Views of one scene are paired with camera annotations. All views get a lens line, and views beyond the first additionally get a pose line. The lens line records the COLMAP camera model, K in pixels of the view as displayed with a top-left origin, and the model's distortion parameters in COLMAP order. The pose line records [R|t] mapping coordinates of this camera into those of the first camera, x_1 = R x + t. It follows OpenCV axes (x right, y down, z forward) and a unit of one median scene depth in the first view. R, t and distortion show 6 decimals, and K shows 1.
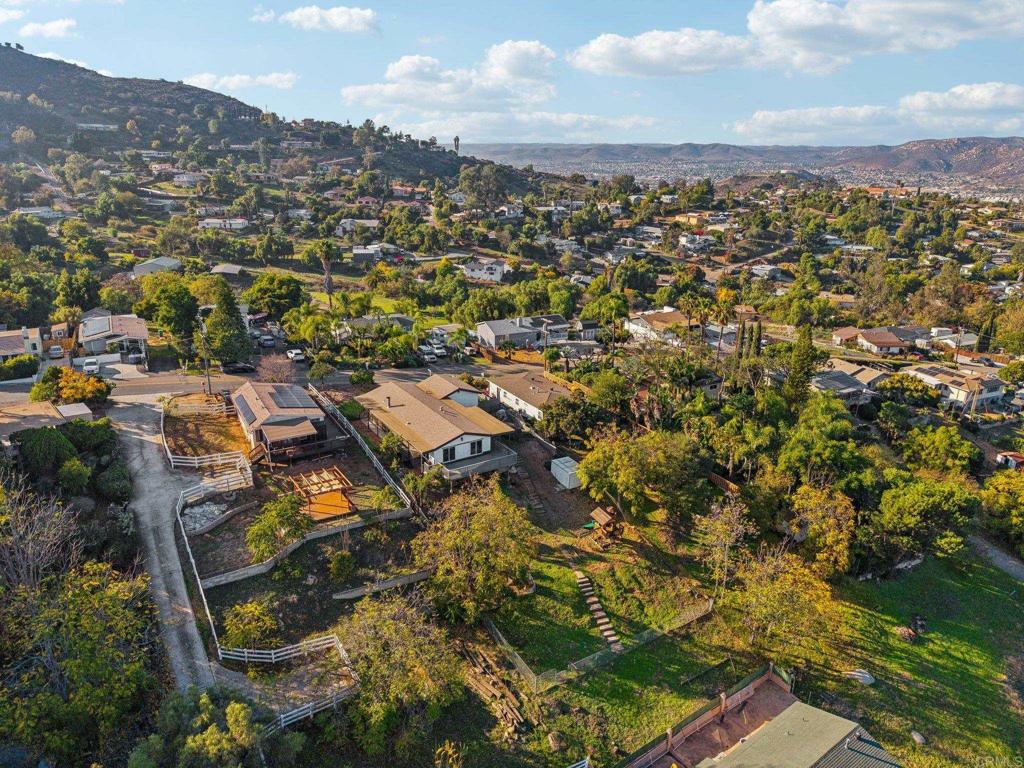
lens RADIAL K [[714.5, 0, 512.0], [0, 714.5, 384.0], [0, 0, 1]] dist [0.009598, -0.000101]
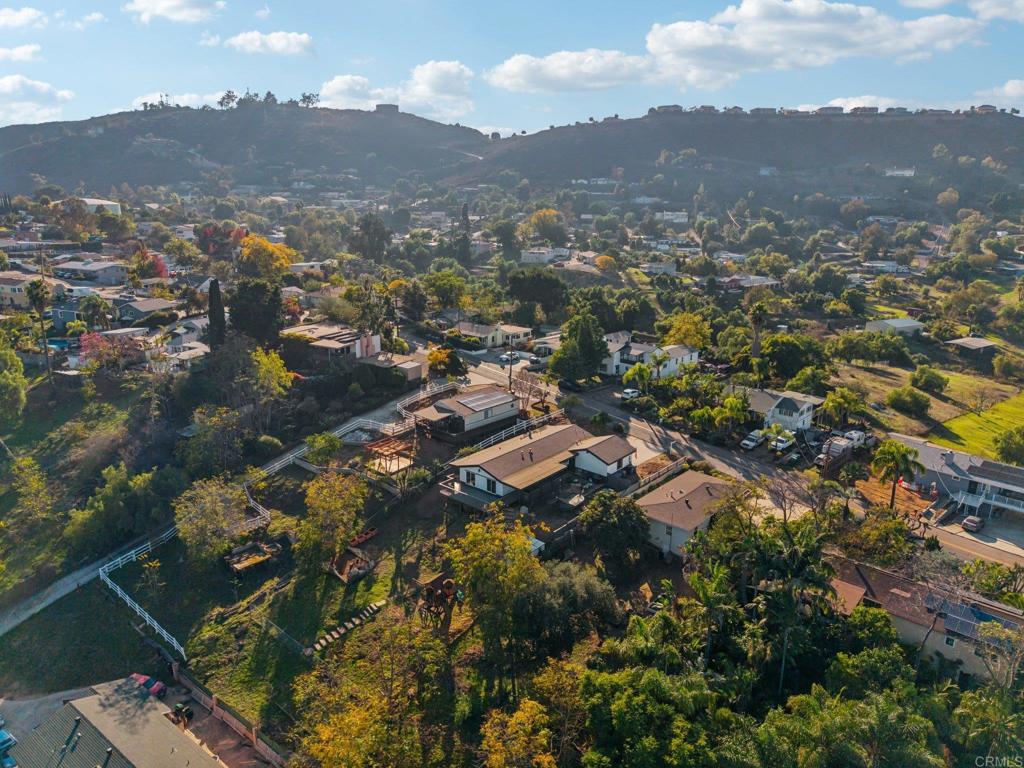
lens RADIAL K [[690.3, 0, 505.7], [0, 690.3, 386.1], [0, 0, 1]] dist [0.008826, -0.001598]
pose [[0.274025, 0.247385, -0.929360, 0.881800], [-0.306079, 0.938536, 0.159579, -0.224454], [0.911716, 0.240728, 0.332902, 0.639625]]
